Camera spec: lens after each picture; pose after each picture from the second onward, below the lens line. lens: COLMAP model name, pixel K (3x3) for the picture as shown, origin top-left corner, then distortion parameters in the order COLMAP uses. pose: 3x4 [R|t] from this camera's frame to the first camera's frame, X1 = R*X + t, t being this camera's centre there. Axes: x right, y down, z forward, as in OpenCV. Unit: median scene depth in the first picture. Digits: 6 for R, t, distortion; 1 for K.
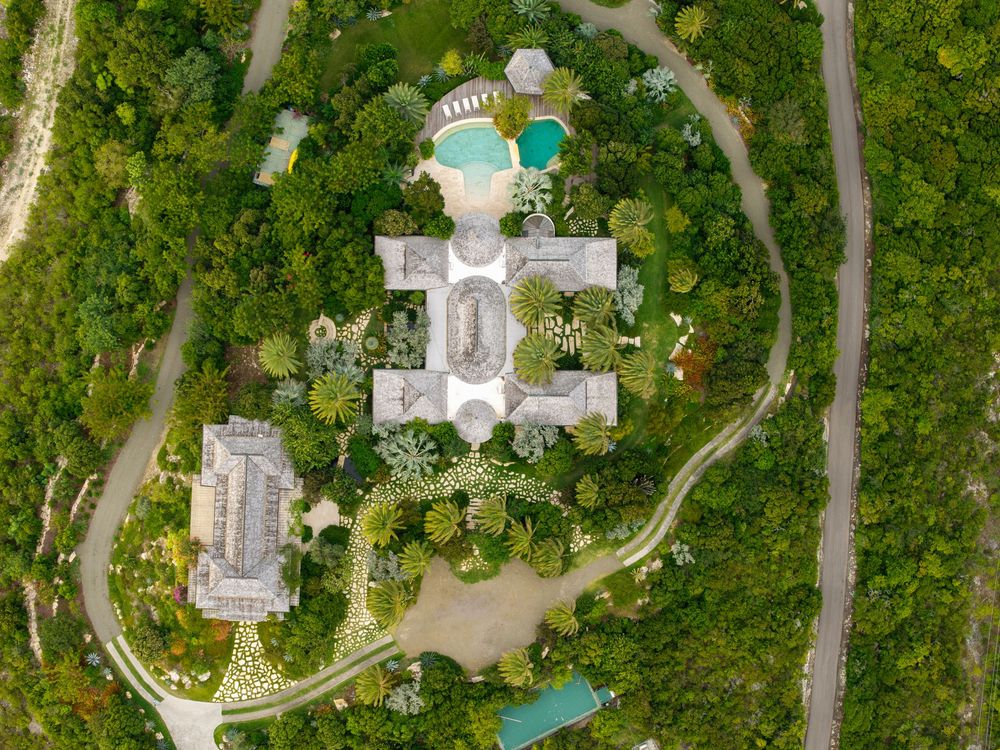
lens RADIAL K [[2107.2, 0, 500.0], [0, 2107.2, 375.0], [0, 0, 1]] dist [-0.420681, 1.842972]
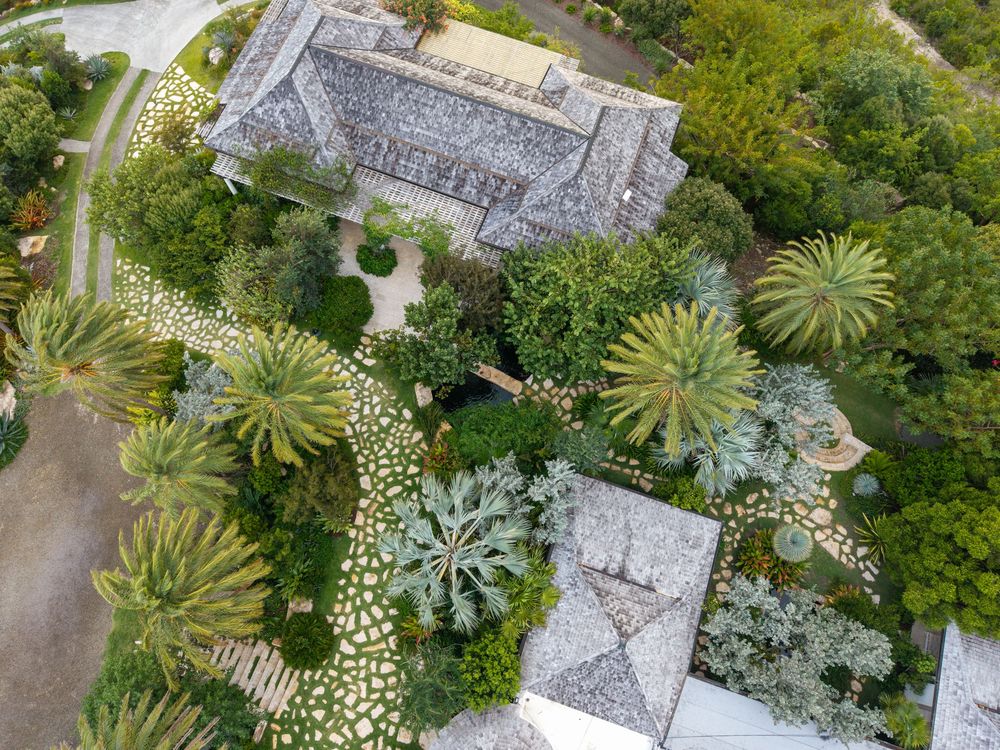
lens RADIAL K [[697.8, 0, 500.0], [0, 697.8, 375.0], [0, 0, 1]] dist [0.024098, -0.002571]
pose [[-0.315523, 0.902126, -0.294301, -0.035686], [-0.945416, -0.272240, 0.179090, 0.018448], [0.081442, 0.334744, 0.938783, 0.870834]]
